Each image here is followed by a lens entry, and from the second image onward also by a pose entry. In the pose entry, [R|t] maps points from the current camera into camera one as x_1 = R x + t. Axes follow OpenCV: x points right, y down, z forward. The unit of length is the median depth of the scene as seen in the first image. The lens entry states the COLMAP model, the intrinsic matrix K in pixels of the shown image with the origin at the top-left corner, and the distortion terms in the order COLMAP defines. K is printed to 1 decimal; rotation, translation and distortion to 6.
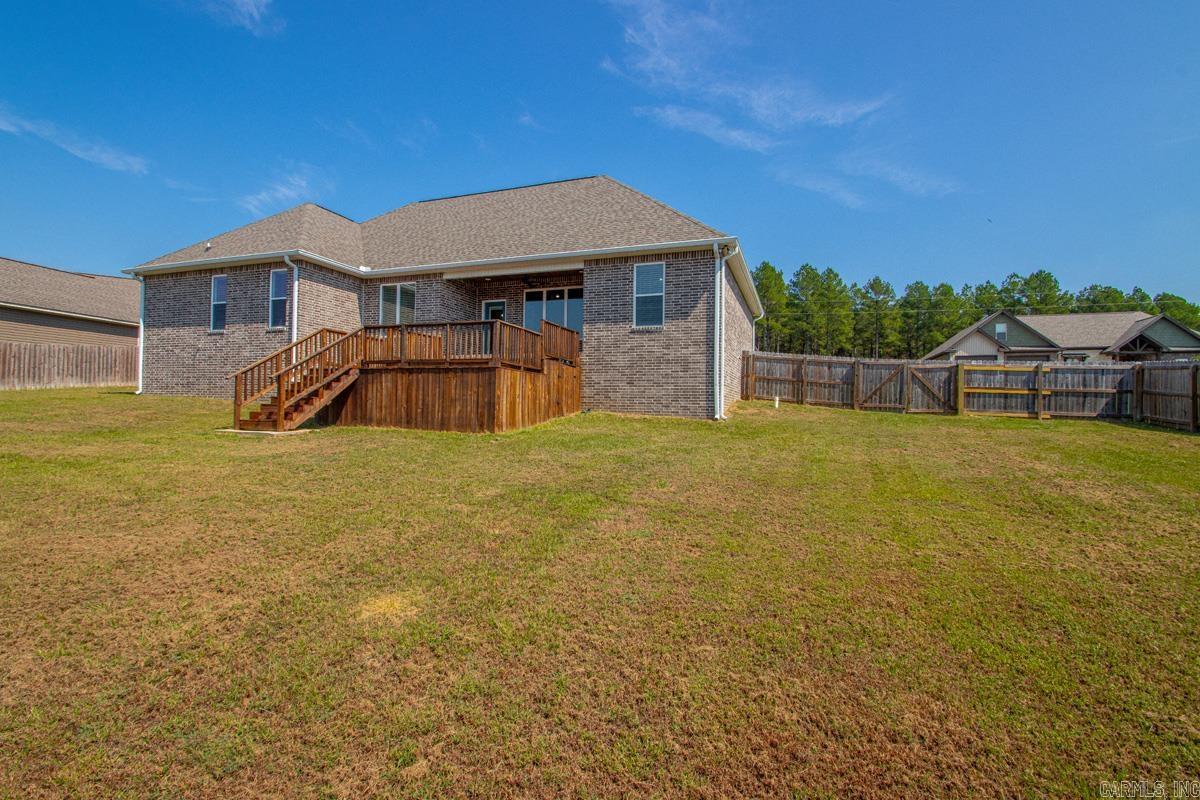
lens RADIAL K [[567.8, 0, 600.0], [0, 567.8, 400.0], [0, 0, 1]] dist [0.017302, -0.017866]
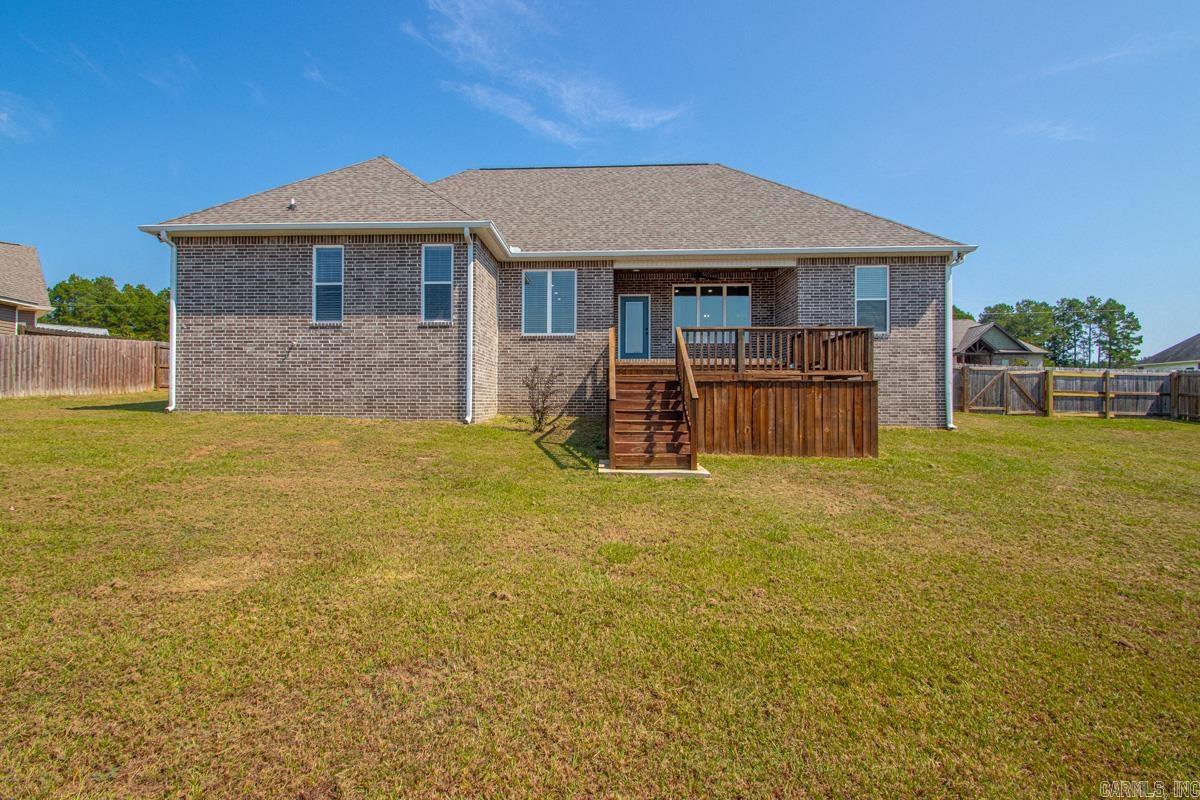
lens RADIAL K [[583.9, 0, 593.4], [0, 583.9, 396.4], [0, 0, 1]] dist [0.014693, -0.018897]
pose [[0.948399, -0.011992, 0.316853, -0.741740], [0.009615, 0.999913, 0.009065, -0.039572], [-0.316934, -0.005551, 0.948431, 0.239121]]
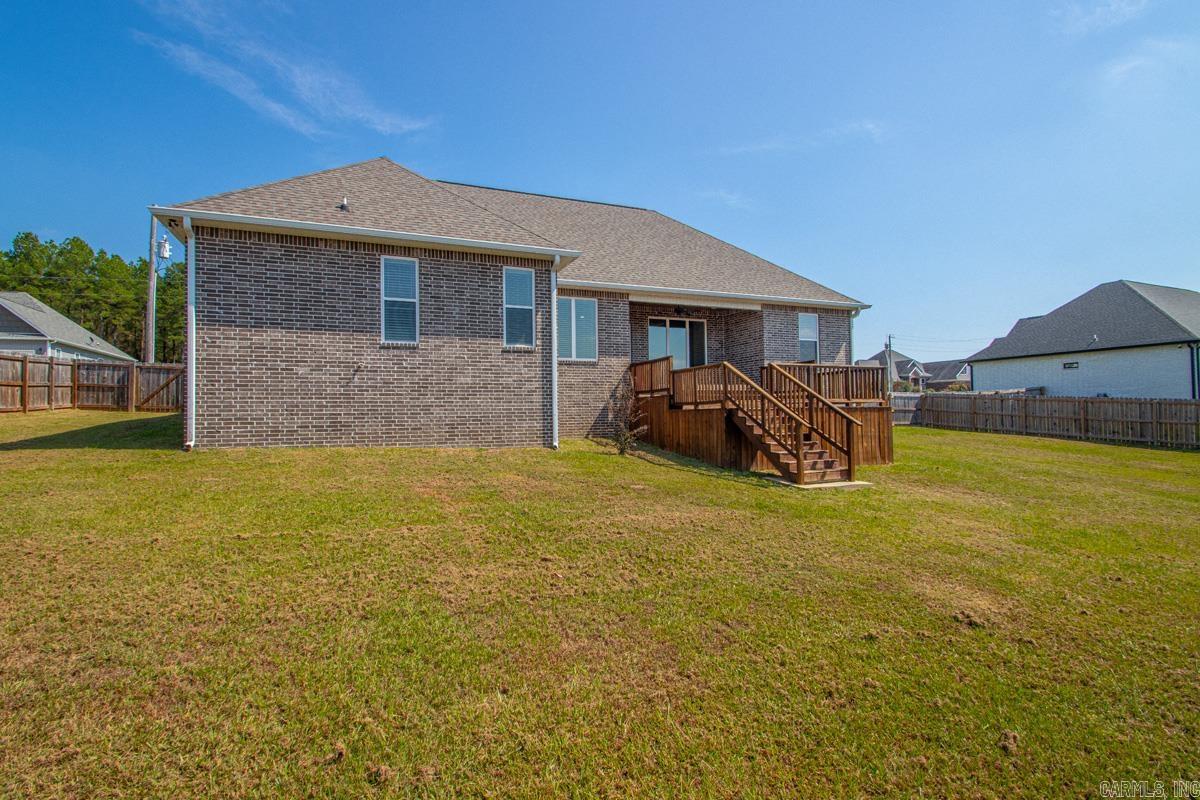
lens RADIAL K [[567.8, 0, 600.0], [0, 567.8, 400.0], [0, 0, 1]] dist [0.017302, -0.017866]
pose [[0.720056, -0.009208, 0.693855, -1.209989], [0.012644, 0.999920, 0.000149, -0.067053], [-0.693801, 0.008666, 0.720115, 0.473984]]
